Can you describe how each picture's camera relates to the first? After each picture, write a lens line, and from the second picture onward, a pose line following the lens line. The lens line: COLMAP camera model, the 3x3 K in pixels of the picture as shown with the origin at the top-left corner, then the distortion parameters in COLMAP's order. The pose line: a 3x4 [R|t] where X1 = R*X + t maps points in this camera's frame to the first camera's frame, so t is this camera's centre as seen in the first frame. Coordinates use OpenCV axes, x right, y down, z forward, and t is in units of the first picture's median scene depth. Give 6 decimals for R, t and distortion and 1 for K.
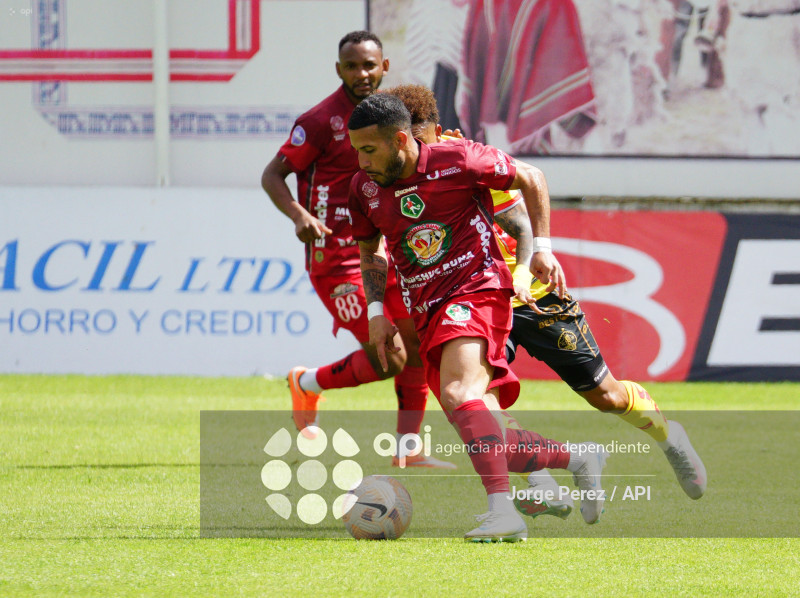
lens RADIAL K [[322.0, 0, 399.9], [0, 322.0, 300.8], [0, 0, 1]] dist [-0.002061, -0.000069]
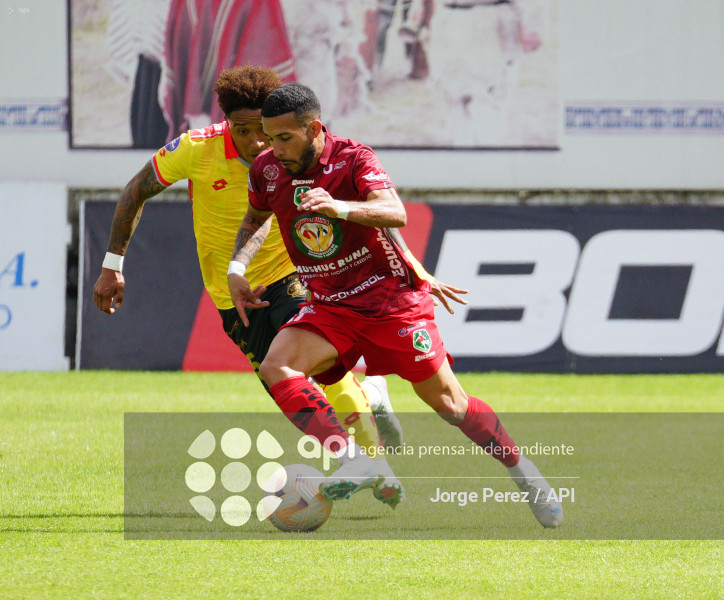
lens RADIAL K [[327.7, 0, 362.1], [0, 327.7, 298.4], [0, 0, 1]] dist [-0.003702, 0.000817]
pose [[0.999955, -0.005913, 0.007429, 0.791902], [0.005923, 0.999982, -0.001379, 0.021466], [-0.007420, 0.001423, 0.999971, -0.016552]]
